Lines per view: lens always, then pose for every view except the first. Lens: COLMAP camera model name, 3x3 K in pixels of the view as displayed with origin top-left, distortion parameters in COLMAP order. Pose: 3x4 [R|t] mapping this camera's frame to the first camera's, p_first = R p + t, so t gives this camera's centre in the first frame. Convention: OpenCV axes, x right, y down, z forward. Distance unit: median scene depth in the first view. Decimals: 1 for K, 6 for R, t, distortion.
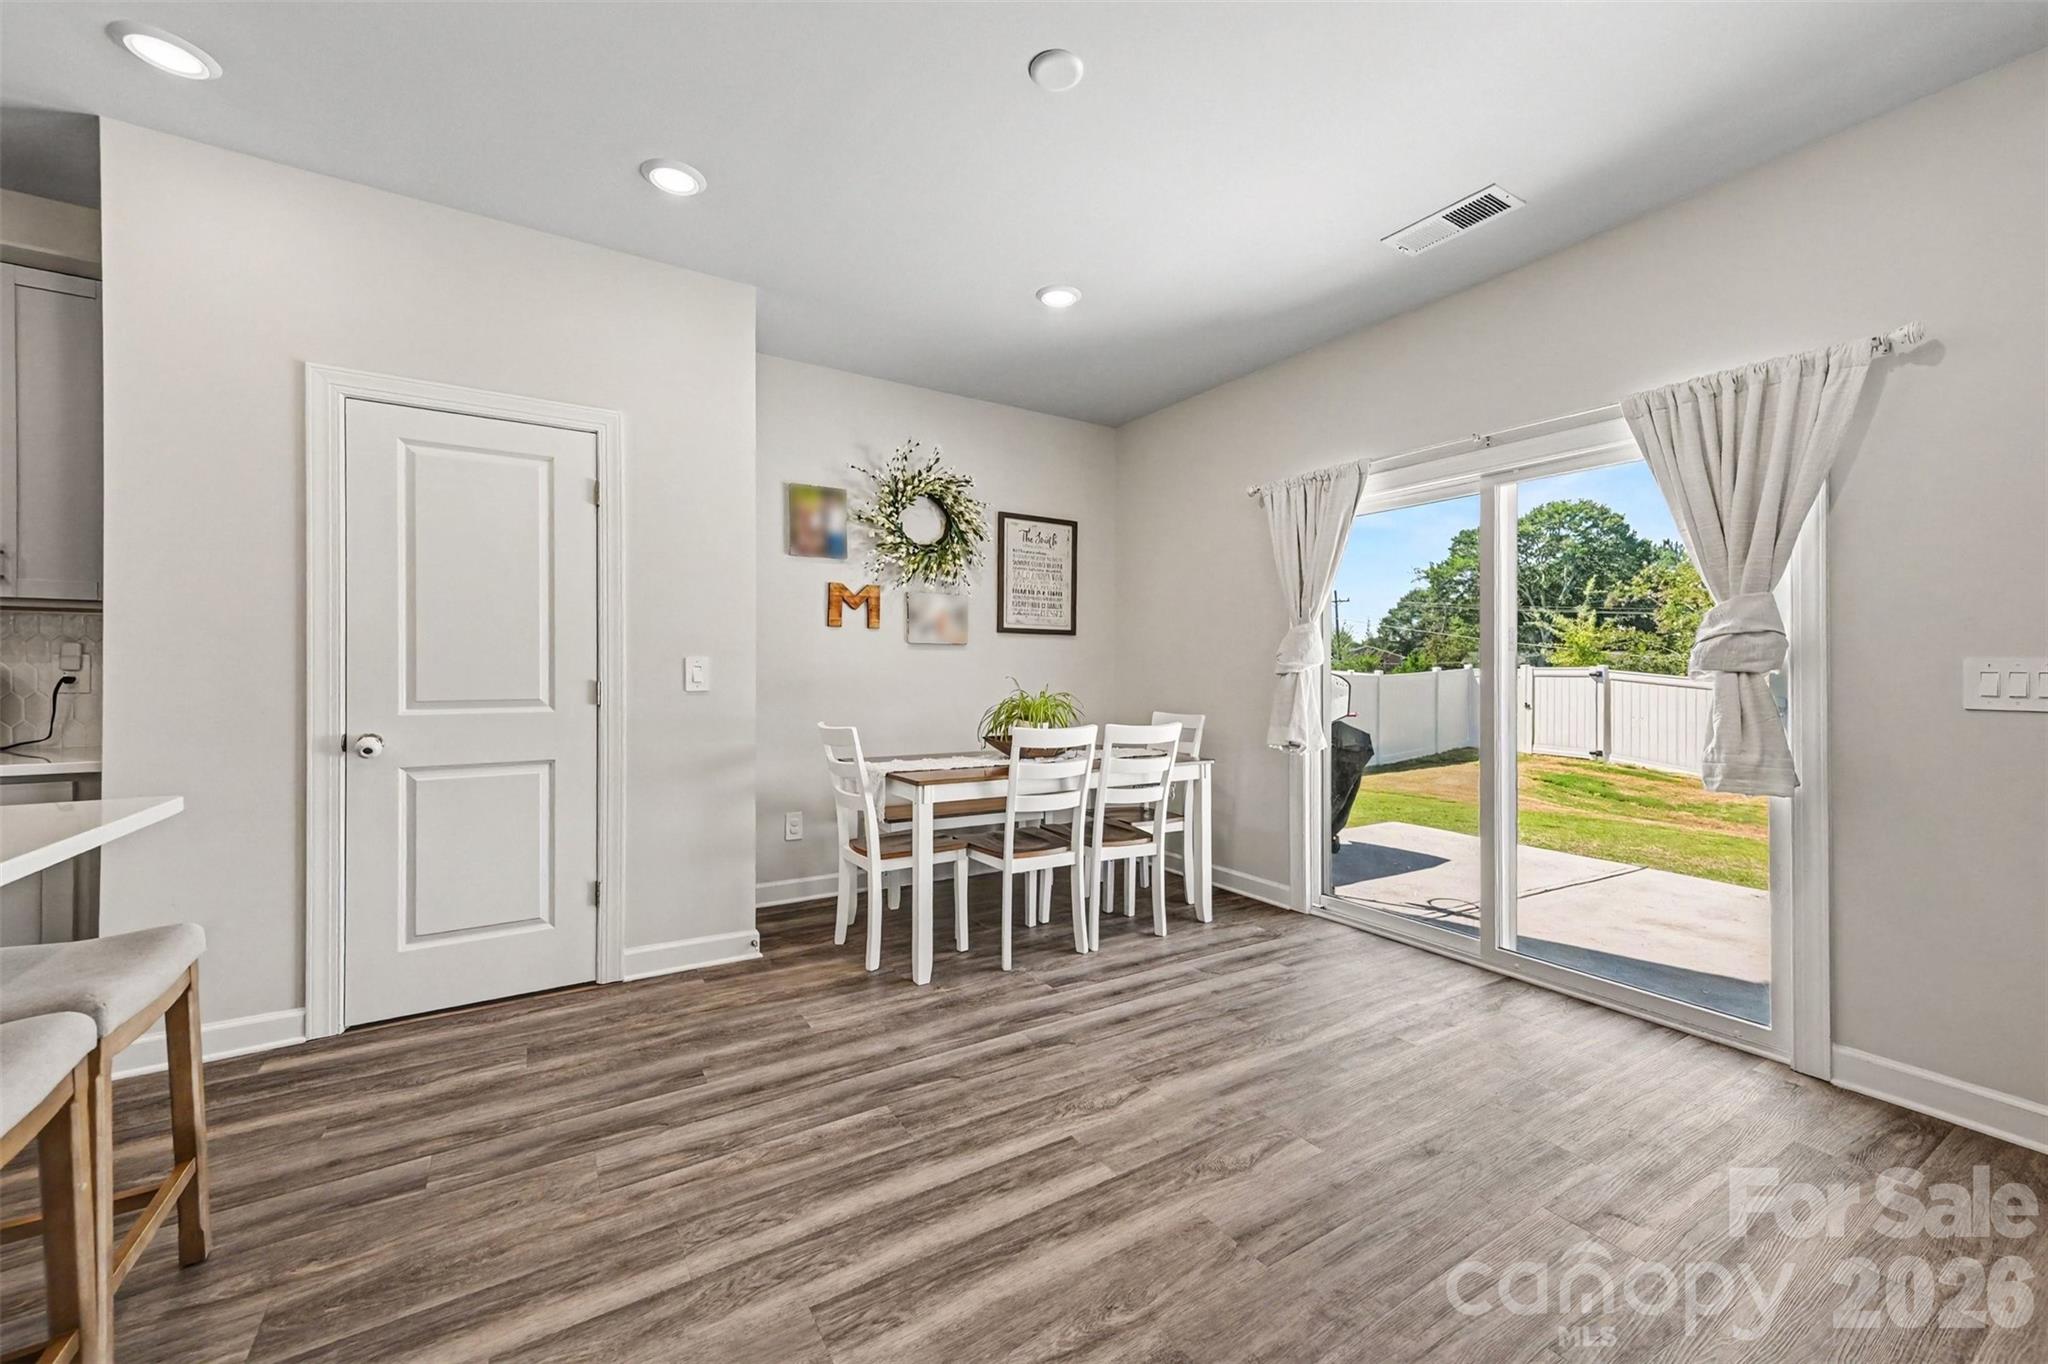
lens RADIAL K [[806.7, 0, 1027.8], [0, 806.7, 677.5], [0, 0, 1]] dist [-0.000802, -0.000244]
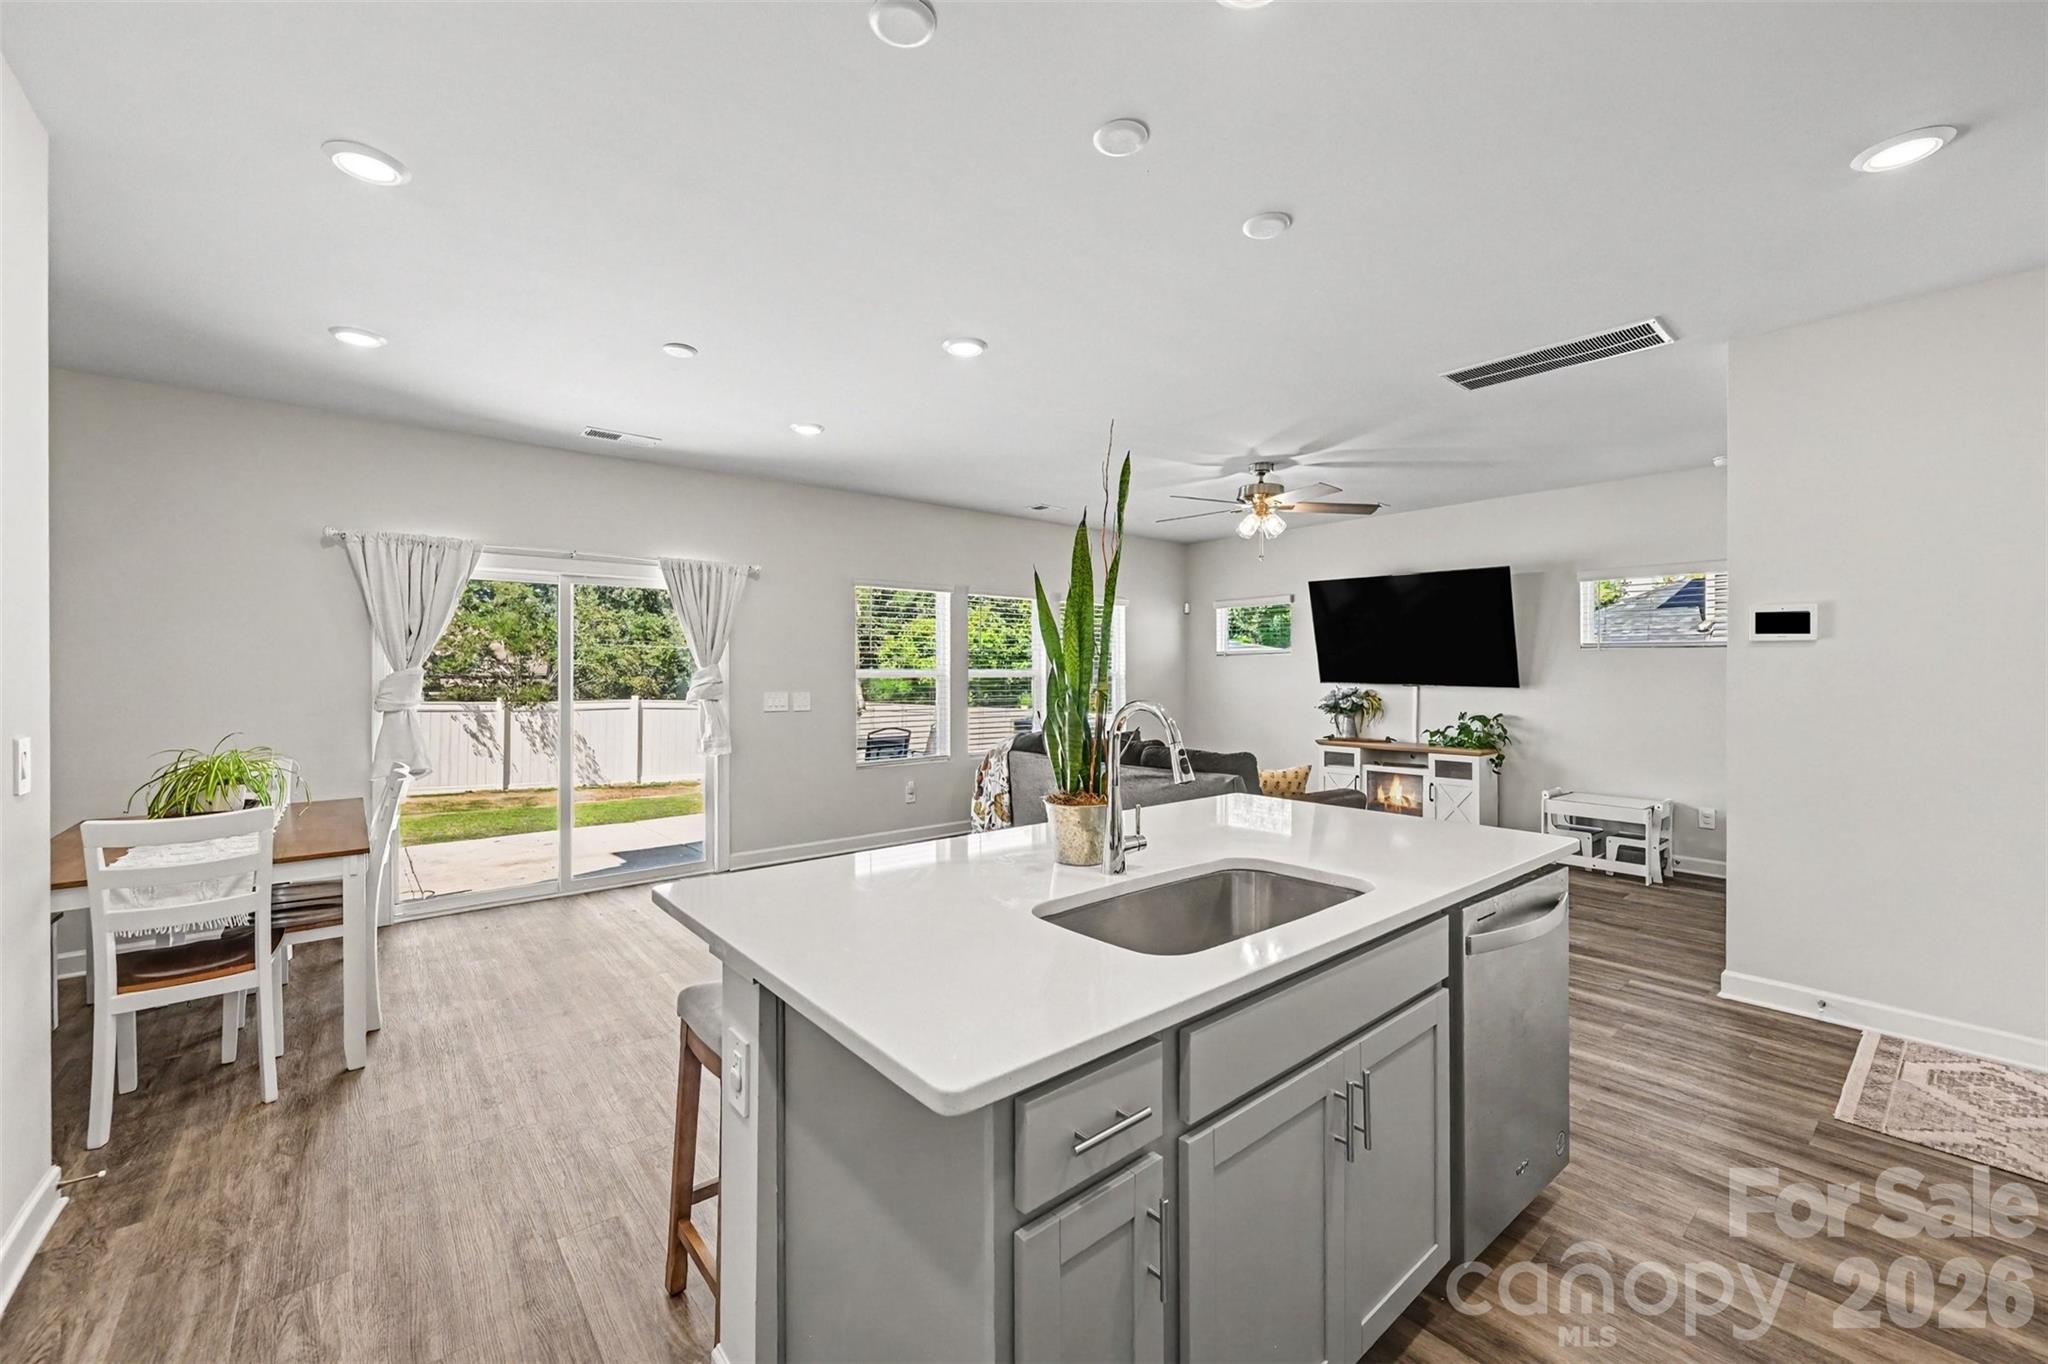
lens RADIAL K [[806.7, 0, 1027.8], [0, 806.7, 677.5], [0, 0, 1]] dist [-0.000802, -0.000244]
pose [[-0.120711, -0.012433, 0.992610, -0.861914], [0.008459, 0.999872, 0.013553, -0.057154], [-0.992652, 0.010033, -0.120590, 0.257263]]
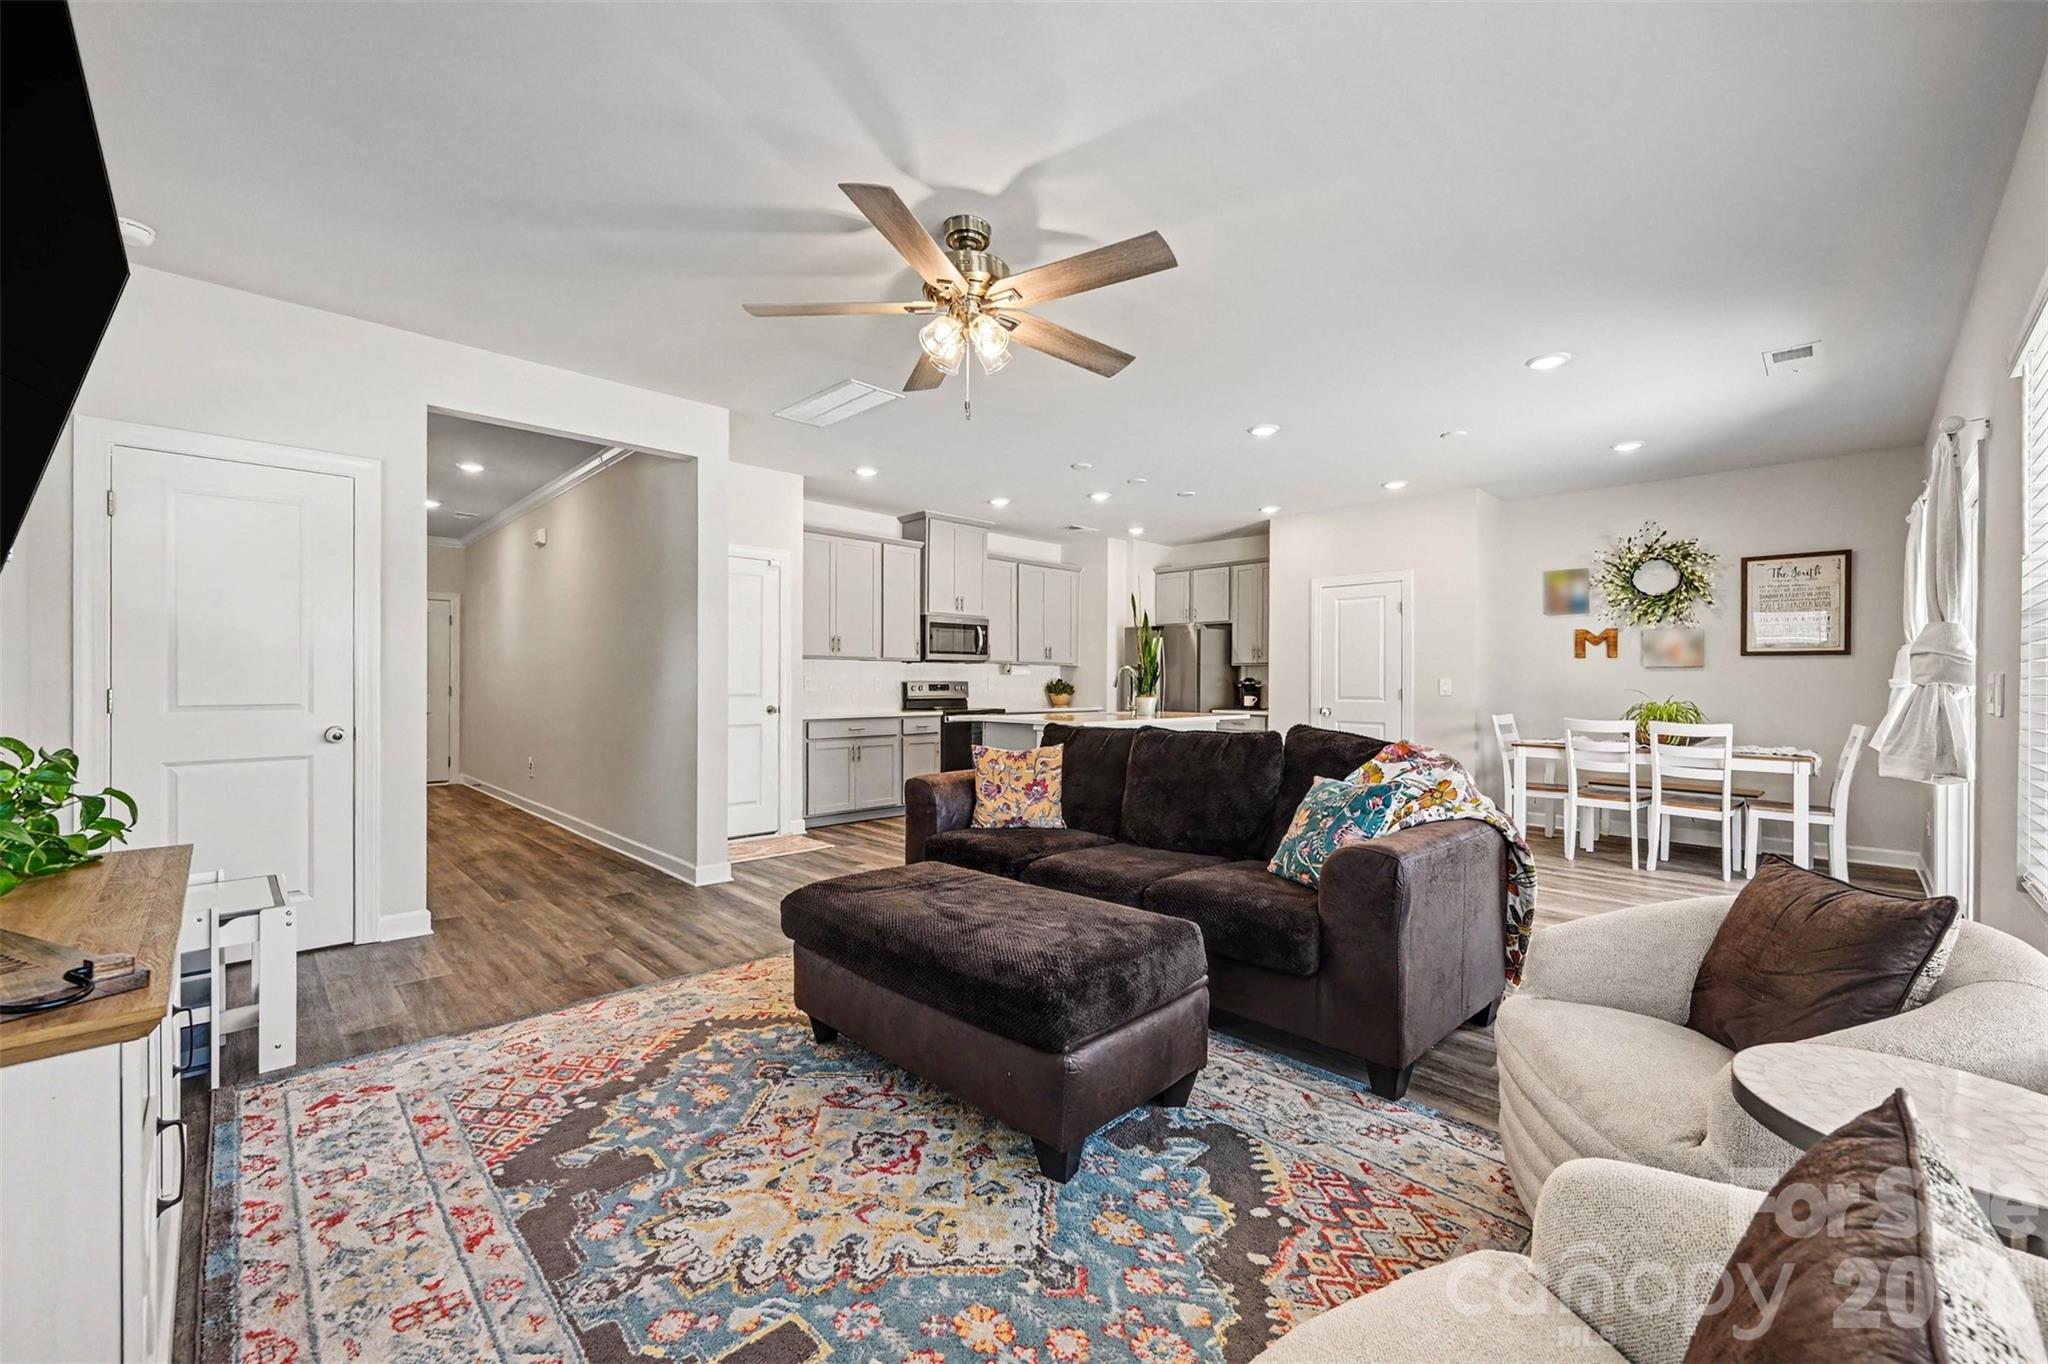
lens RADIAL K [[806.7, 0, 1027.8], [0, 806.7, 677.5], [0, 0, 1]] dist [-0.000802, -0.000244]
pose [[0.213070, -0.009353, -0.976992, 1.121845], [-0.014272, 0.999818, -0.012684, 0.010296], [0.976933, 0.016647, 0.212897, -0.389729]]
